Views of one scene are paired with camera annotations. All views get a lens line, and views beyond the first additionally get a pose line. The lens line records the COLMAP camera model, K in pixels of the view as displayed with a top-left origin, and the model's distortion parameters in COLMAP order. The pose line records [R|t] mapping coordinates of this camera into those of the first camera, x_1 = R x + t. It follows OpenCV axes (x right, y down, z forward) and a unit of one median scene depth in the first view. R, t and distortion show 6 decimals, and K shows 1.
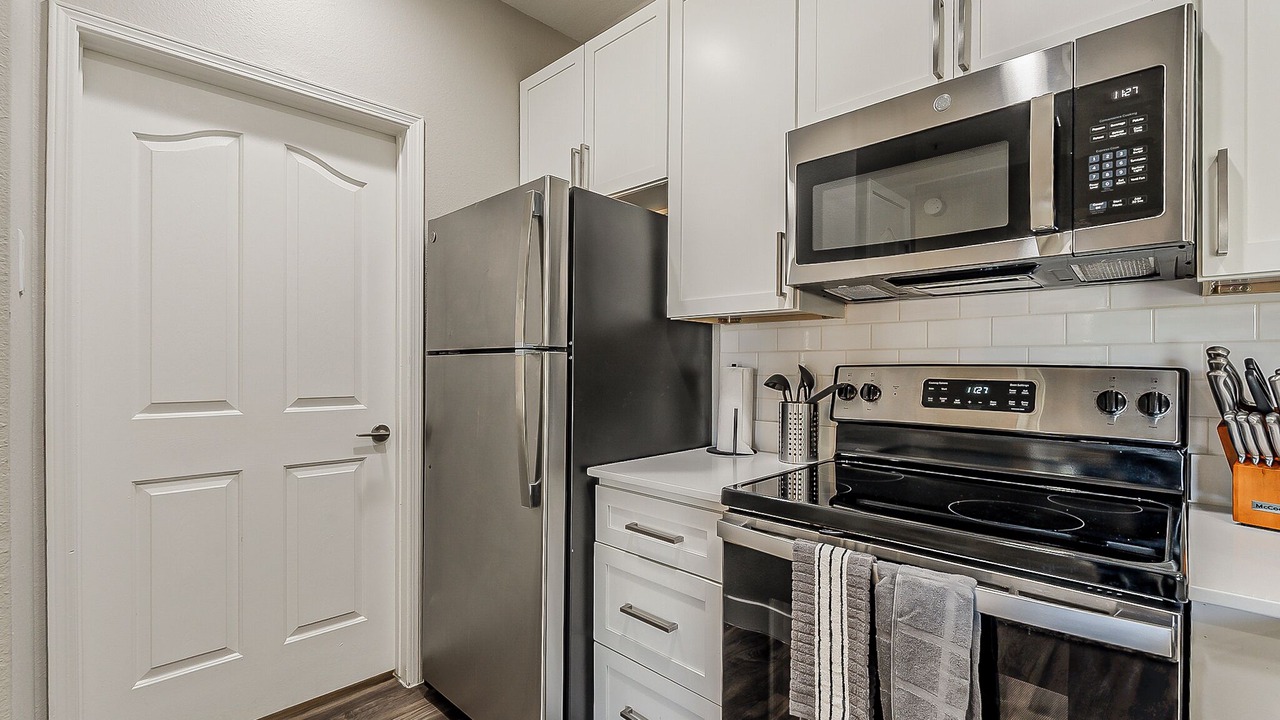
lens RADIAL K [[564.9, 0, 635.4], [0, 564.9, 368.8], [0, 0, 1]] dist [-0.005208, 0.001164]
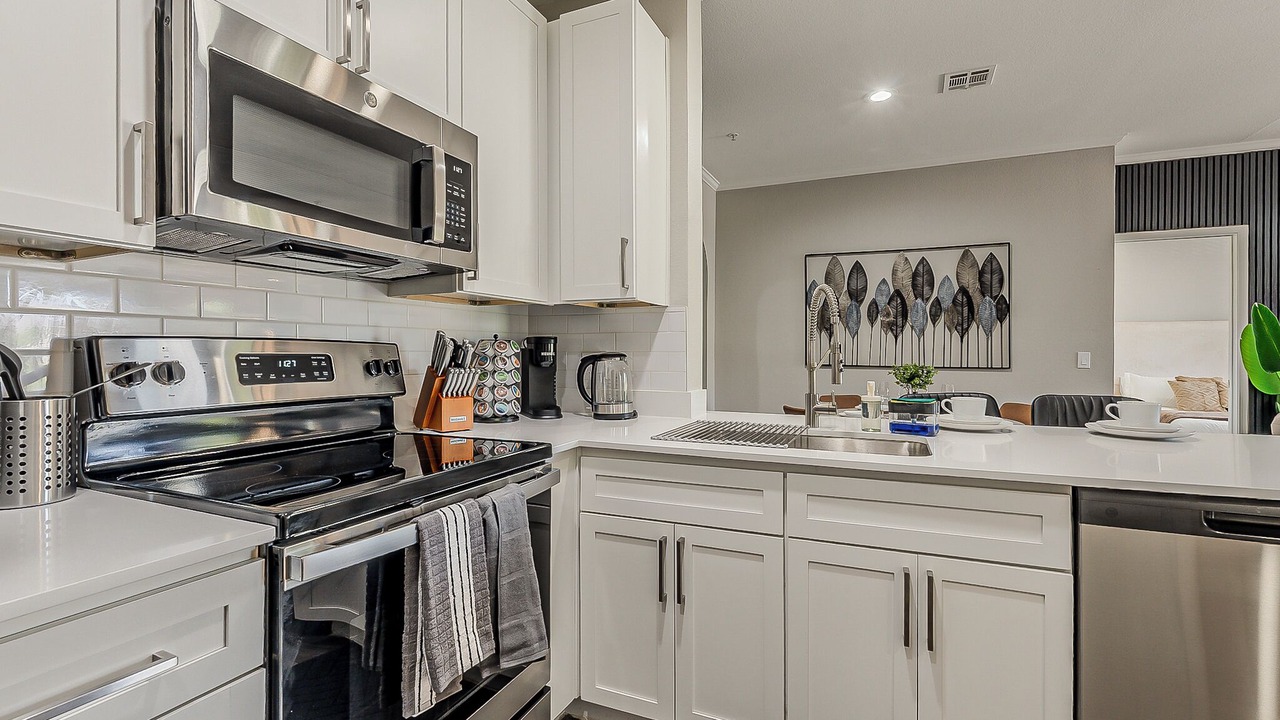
lens RADIAL K [[564.9, 0, 642.9], [0, 564.9, 350.2], [0, 0, 1]] dist [-0.005208, 0.001164]
pose [[-0.356813, 0.000544, 0.934176, -0.552273], [0.003811, 0.999992, 0.000874, 0.014700], [-0.934168, 0.003872, -0.356812, 0.738811]]
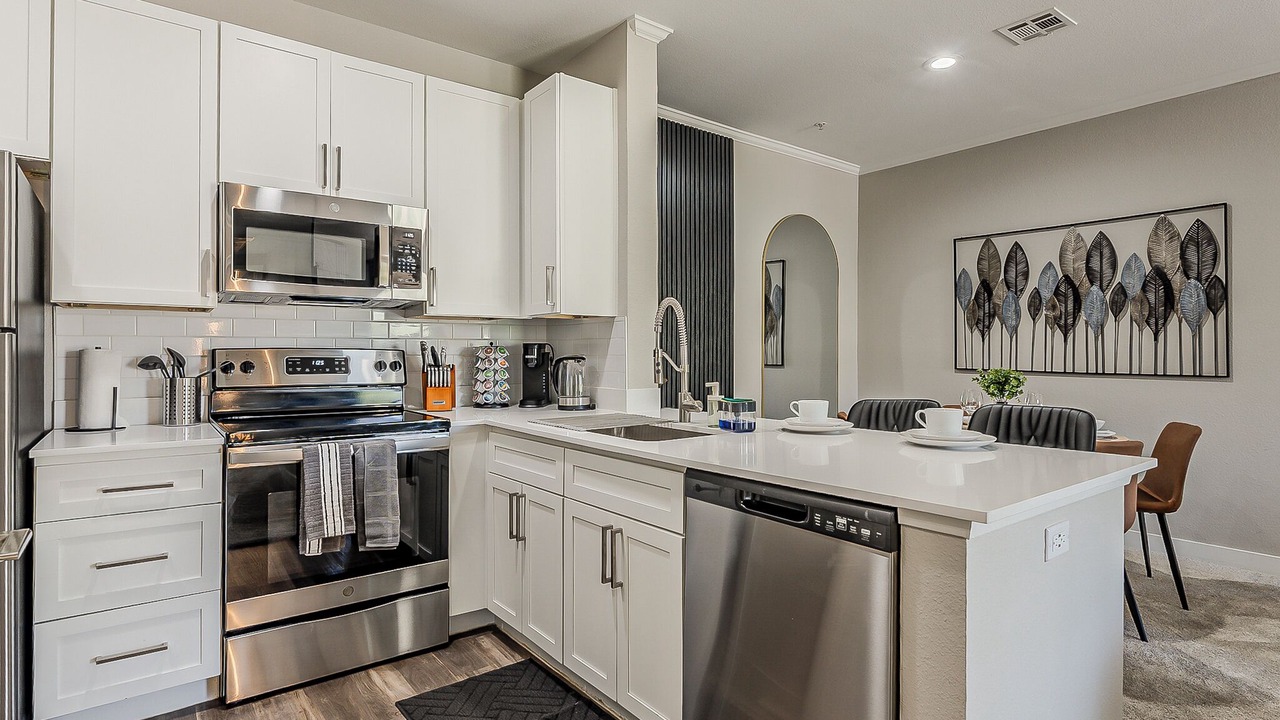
lens RADIAL K [[648.8, 0, 645.3], [0, 648.8, 346.8], [0, 0, 1]] dist [-0.005261, 0.003713]
pose [[0.132384, 0.006641, 0.991176, -1.188715], [0.006330, 0.999951, -0.007546, 0.009818], [-0.991178, 0.007273, 0.132336, -0.248542]]
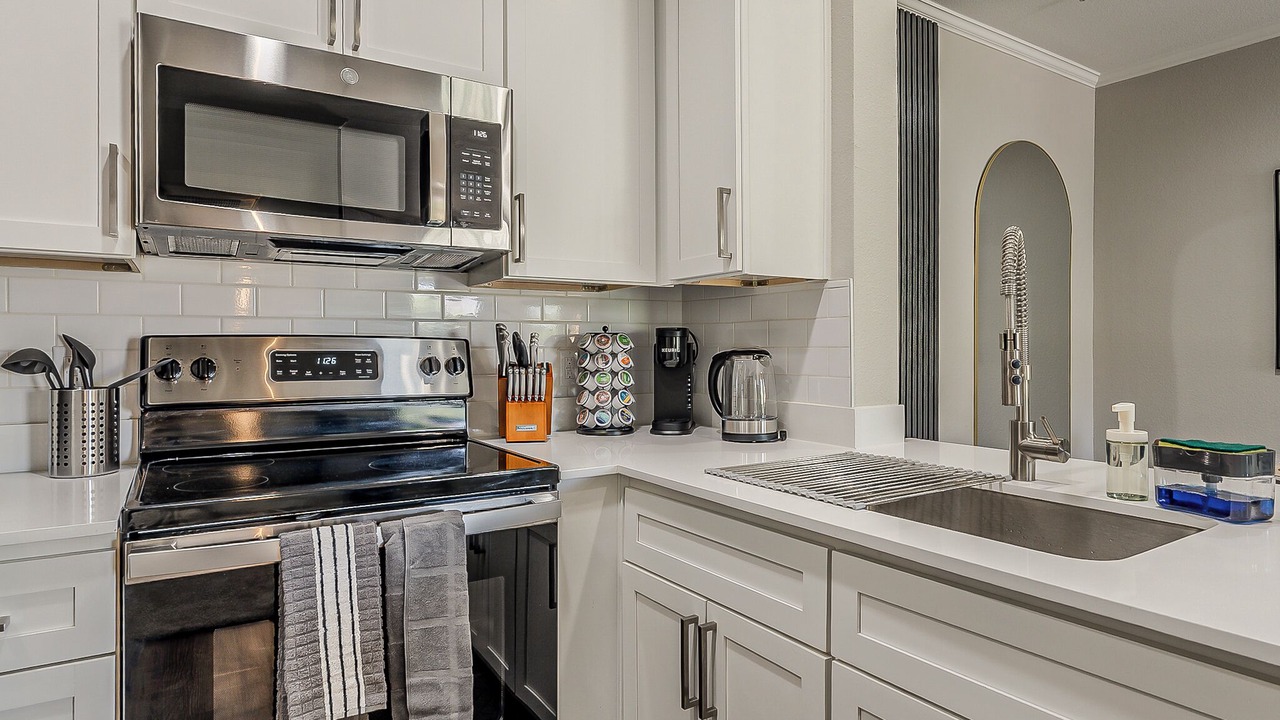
lens RADIAL K [[706.3, 0, 641.4], [0, 706.3, 346.2], [0, 0, 1]] dist [-0.003902, 0.000897]
pose [[0.218346, -0.001793, 0.975870, -0.480225], [0.008206, 0.999966, 0.000001, 0.016060], [-0.975837, 0.008008, 0.218353, 0.173358]]
